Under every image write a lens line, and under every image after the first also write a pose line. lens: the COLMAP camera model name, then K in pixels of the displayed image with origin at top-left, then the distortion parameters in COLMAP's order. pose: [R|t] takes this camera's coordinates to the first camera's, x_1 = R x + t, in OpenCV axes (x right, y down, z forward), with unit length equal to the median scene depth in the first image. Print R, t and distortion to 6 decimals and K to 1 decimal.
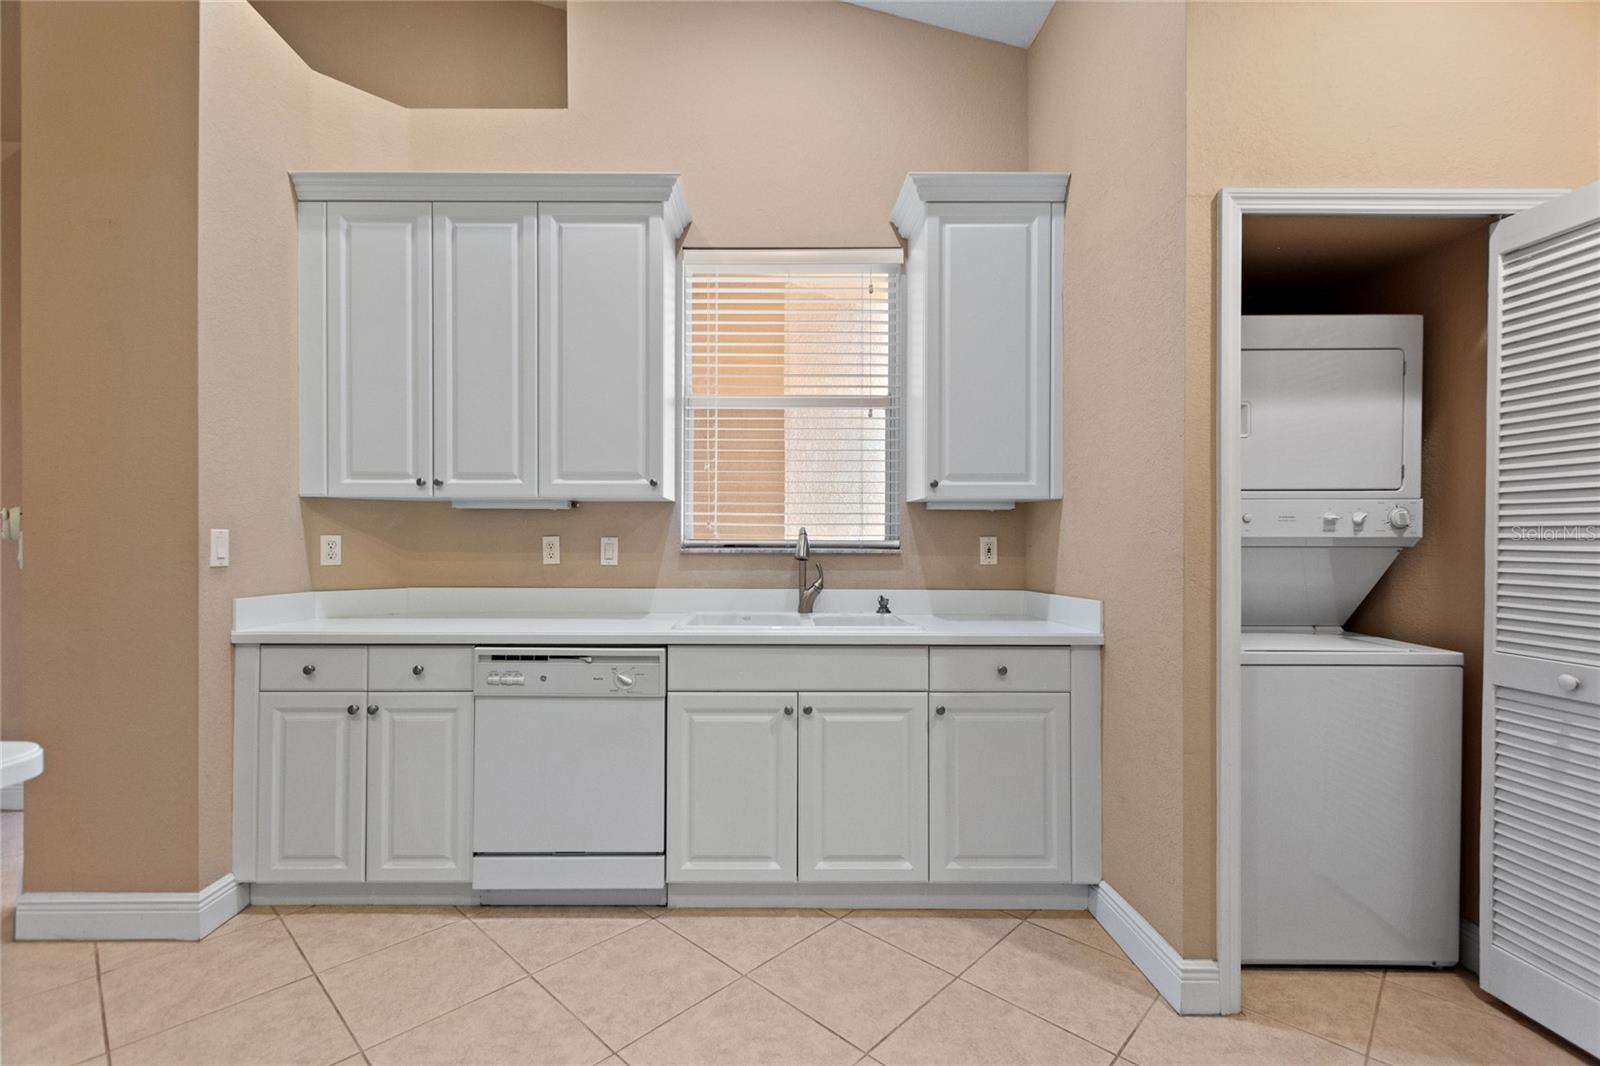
lens RADIAL K [[710.8, 0, 748.2], [0, 710.8, 536.3], [0, 0, 1]] dist [-0.000176, 0.000041]
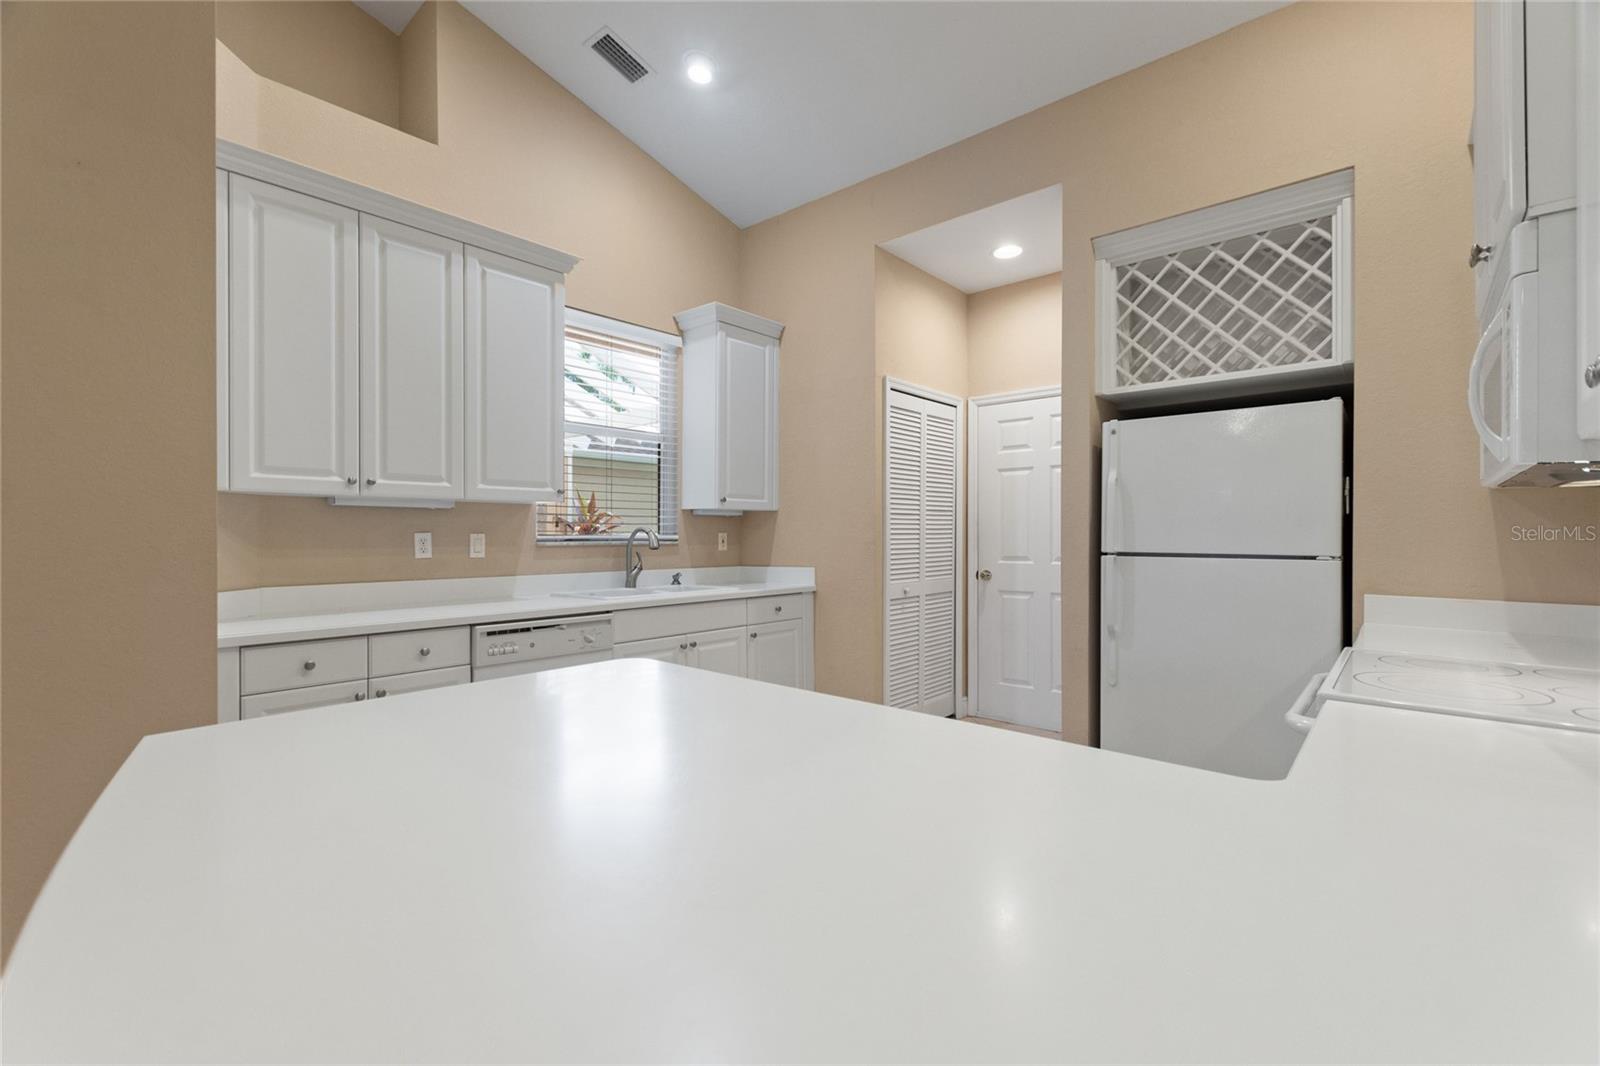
lens RADIAL K [[683.1, 0, 800.0], [0, 683.1, 533.0], [0, 0, 1]] dist [-0.001381, -0.000166]
pose [[0.666741, -0.001329, 0.745288, -0.757165], [-0.002552, 0.999988, 0.004066, -0.005777], [-0.745285, -0.004612, 0.666730, -0.146982]]
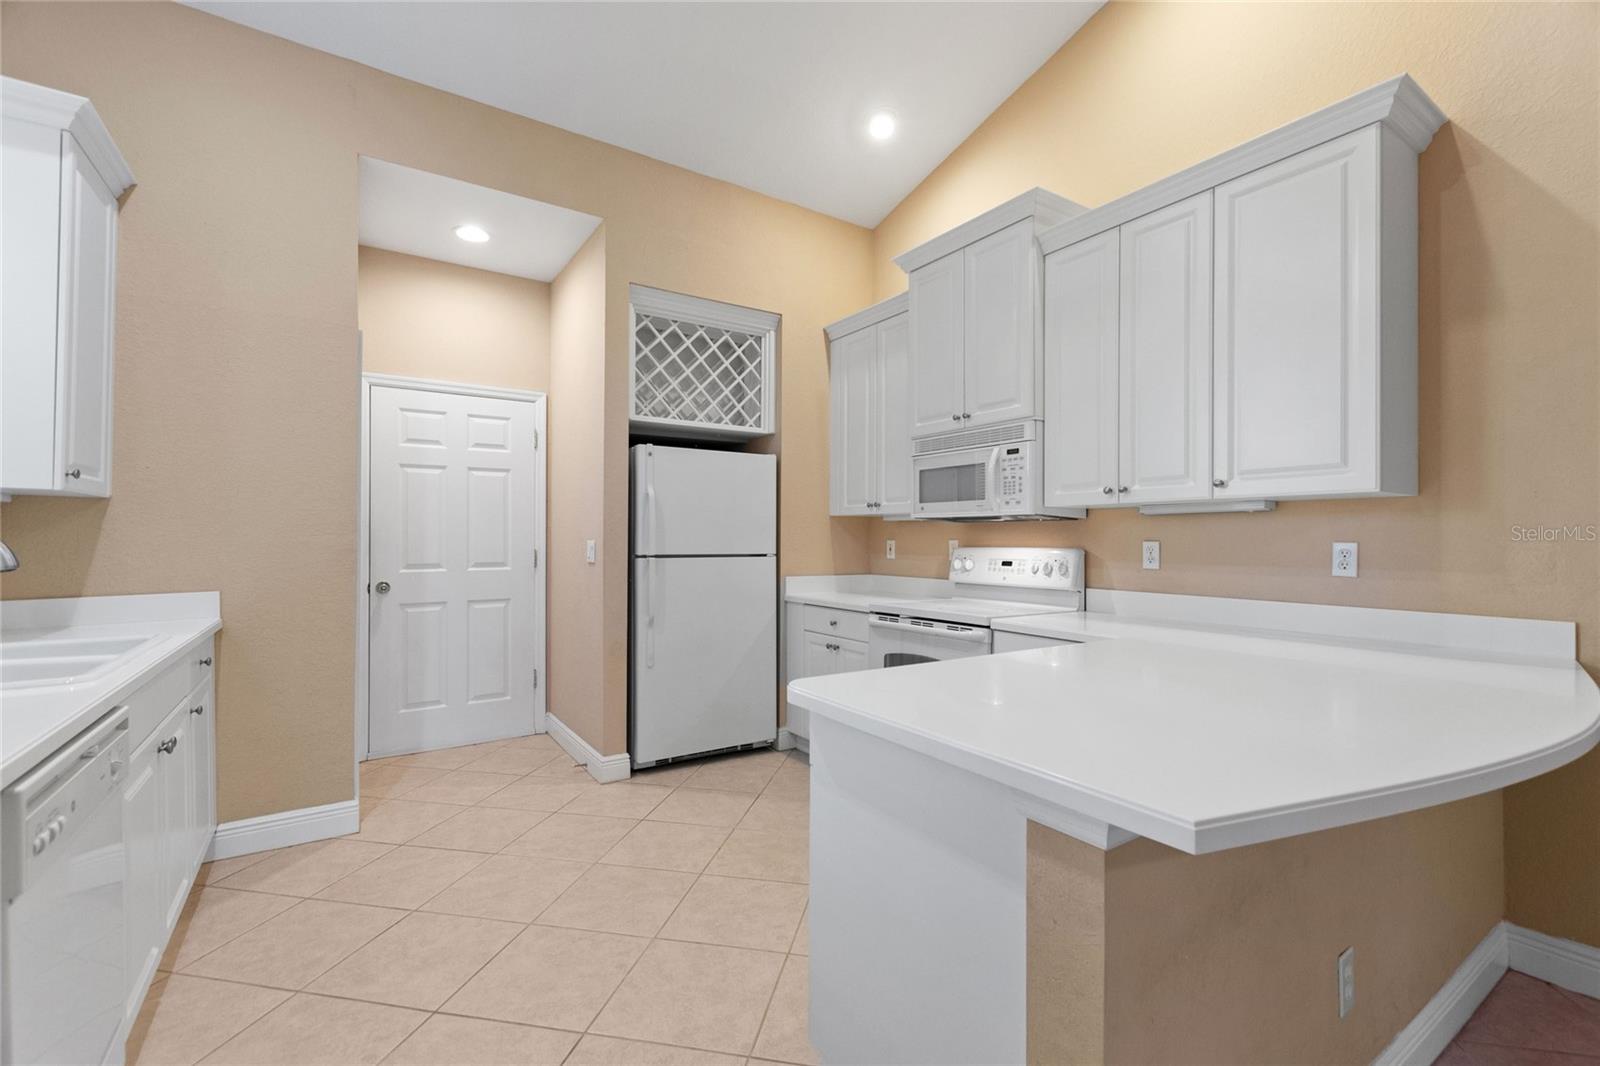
lens RADIAL K [[693.5, 0, 800.0], [0, 693.5, 533.0], [0, 0, 1]] dist [-0.003440, -0.000418]
pose [[-0.538273, 0.003683, 0.842763, -0.880527], [-0.009153, 0.999906, -0.010216, -0.002765], [-0.842721, -0.013213, -0.538188, 0.707401]]
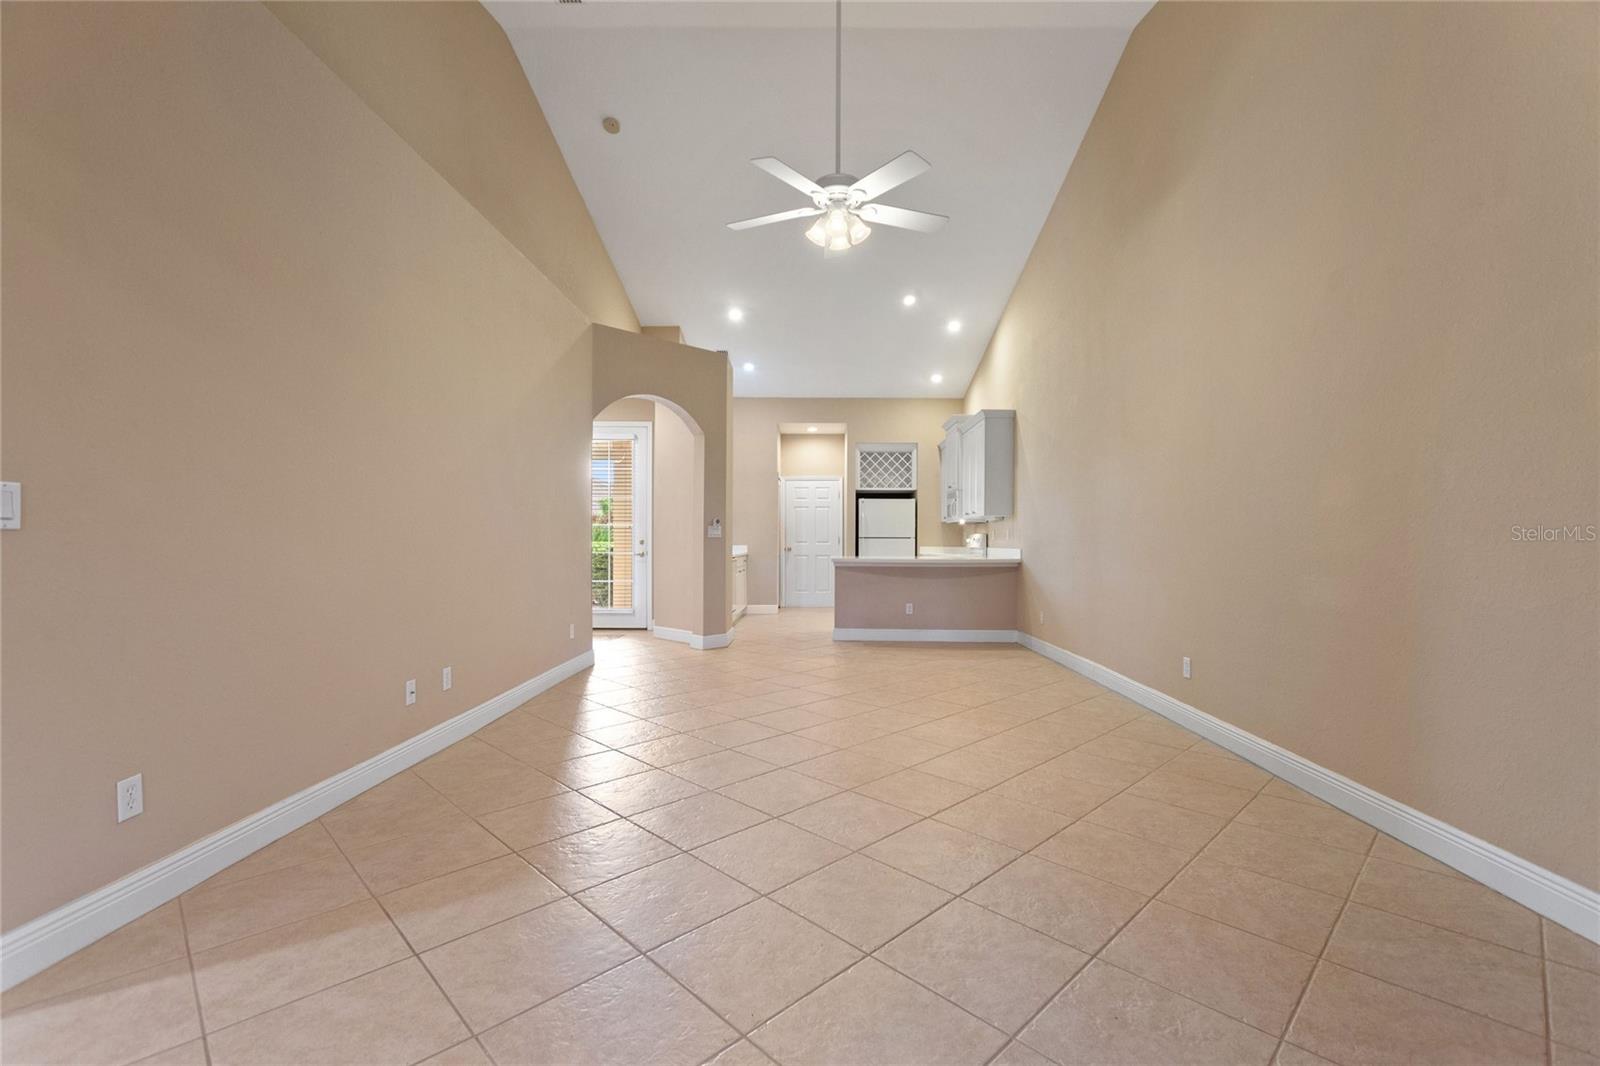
lens RADIAL K [[693.5, 0, 800.0], [0, 693.5, 533.0], [0, 0, 1]] dist [-0.003440, -0.000418]
pose [[0.049745, 0.006047, 0.998744, -3.493863], [-0.009228, 0.999942, -0.005595, 0.028896], [-0.998719, -0.008938, 0.049798, 0.377097]]
